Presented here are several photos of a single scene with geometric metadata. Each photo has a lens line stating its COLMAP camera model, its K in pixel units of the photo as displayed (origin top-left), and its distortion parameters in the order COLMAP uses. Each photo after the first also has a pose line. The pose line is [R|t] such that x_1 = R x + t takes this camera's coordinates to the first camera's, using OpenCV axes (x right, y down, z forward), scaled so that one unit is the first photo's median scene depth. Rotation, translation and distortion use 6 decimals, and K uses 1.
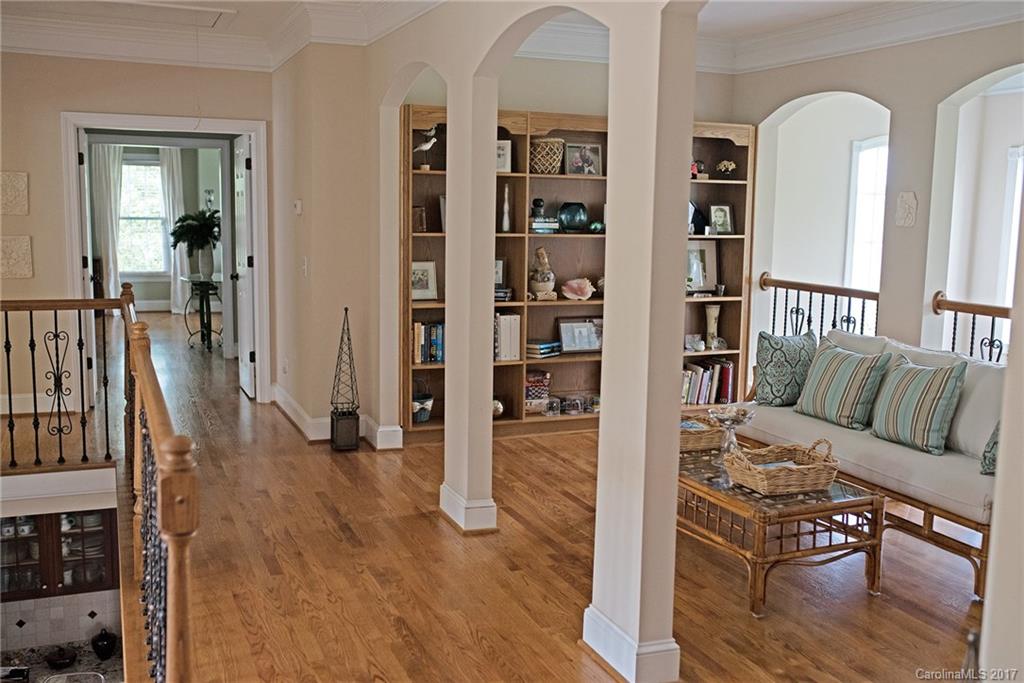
lens RADIAL K [[980.2, 0, 511.9], [0, 980.2, 340.7], [0, 0, 1]] dist [0.004047, 0.000000]
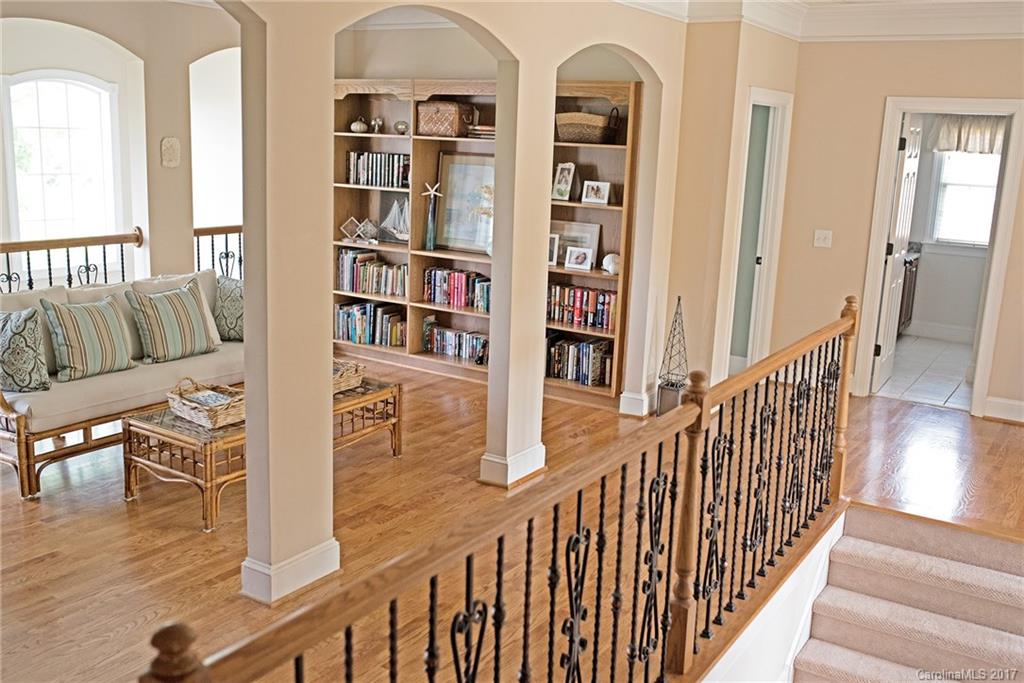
lens RADIAL K [[980.2, 0, 509.6], [0, 980.2, 340.3], [0, 0, 1]] dist [0.004047, 0.000000]
pose [[-0.572943, -0.194376, 0.796212, -0.744958], [0.076550, 0.954533, 0.288111, -0.222360], [-0.816012, 0.226021, -0.532014, 1.317990]]
